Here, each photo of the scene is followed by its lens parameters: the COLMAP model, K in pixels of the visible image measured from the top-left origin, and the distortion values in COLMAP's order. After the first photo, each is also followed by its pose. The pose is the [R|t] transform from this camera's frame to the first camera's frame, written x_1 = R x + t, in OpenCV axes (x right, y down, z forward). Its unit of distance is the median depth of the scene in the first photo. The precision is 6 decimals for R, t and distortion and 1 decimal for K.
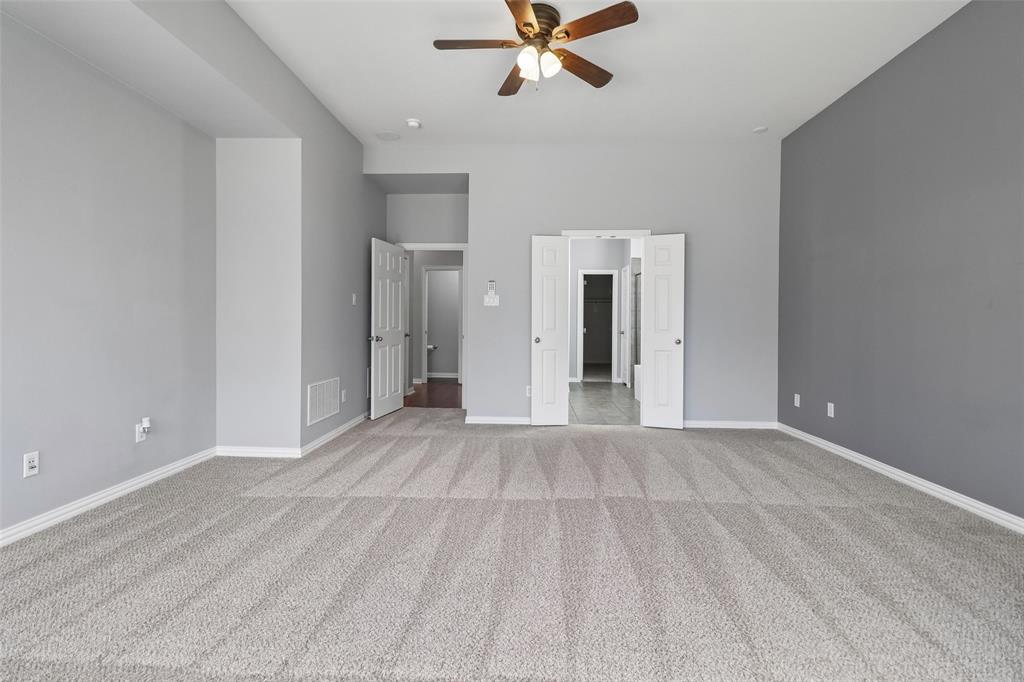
lens RADIAL K [[472.5, 0, 509.7], [0, 472.5, 334.2], [0, 0, 1]] dist [0.003863, -0.004532]
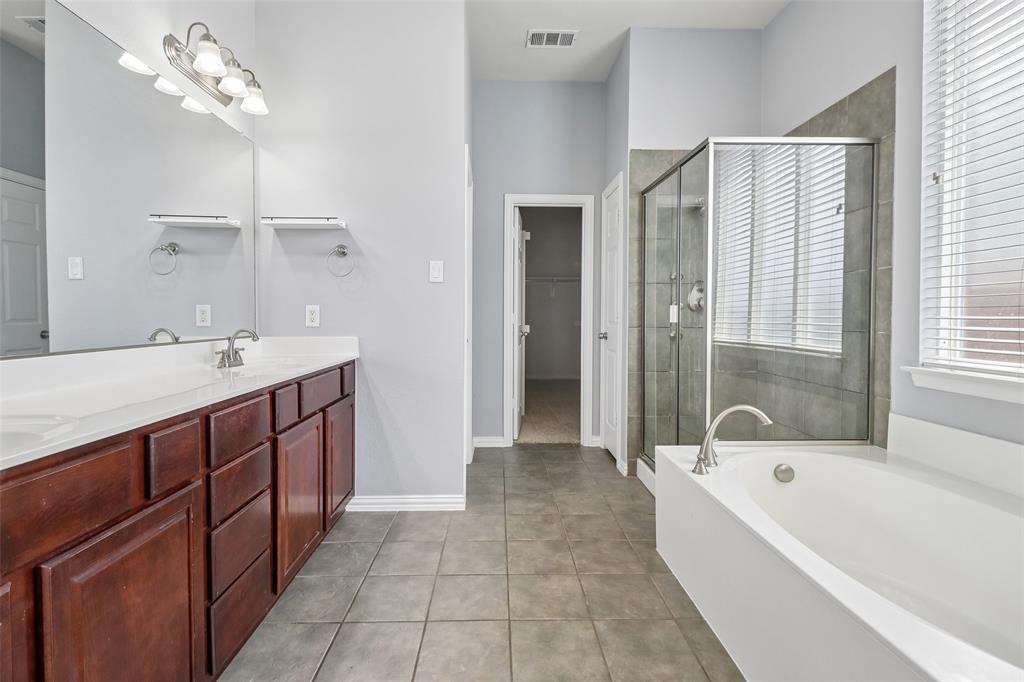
lens RADIAL K [[472.5, 0, 504.3], [0, 472.5, 325.9], [0, 0, 1]] dist [0.003863, -0.004532]
pose [[0.997897, -0.000567, 0.064817, 0.116388], [0.000808, 0.999993, -0.003688, -0.011328], [-0.064814, 0.003733, 0.997890, 0.563031]]
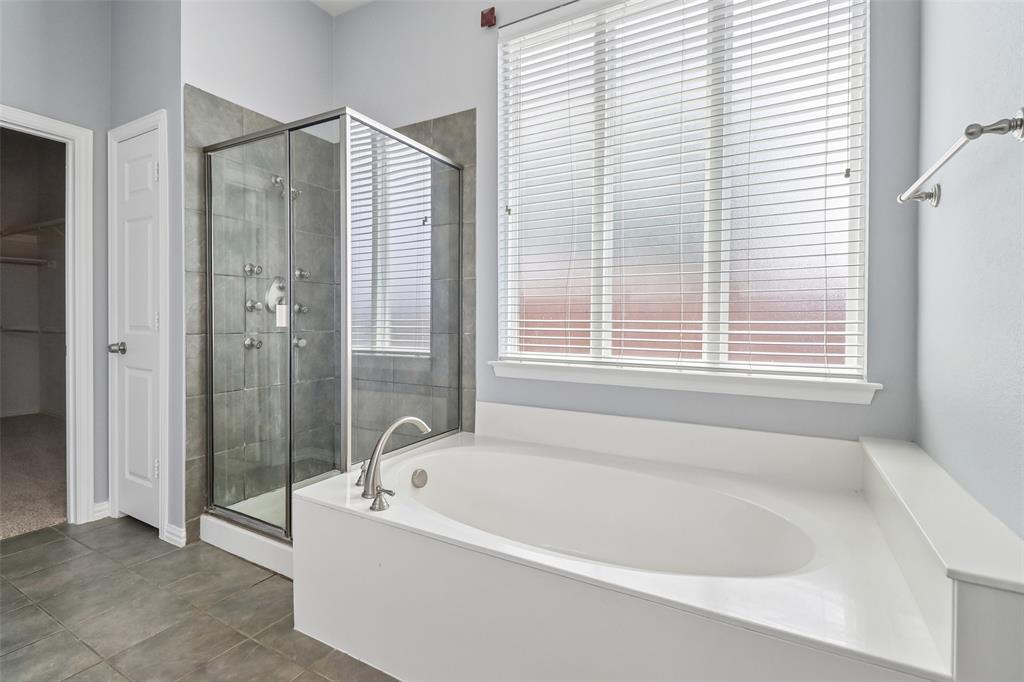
lens RADIAL K [[472.5, 0, 515.4], [0, 472.5, 327.6], [0, 0, 1]] dist [0.003863, -0.004532]
pose [[0.439489, -0.010510, 0.898187, 0.083032], [0.018901, 0.999818, 0.002451, -0.012392], [-0.898049, 0.015899, 0.439607, 0.646634]]
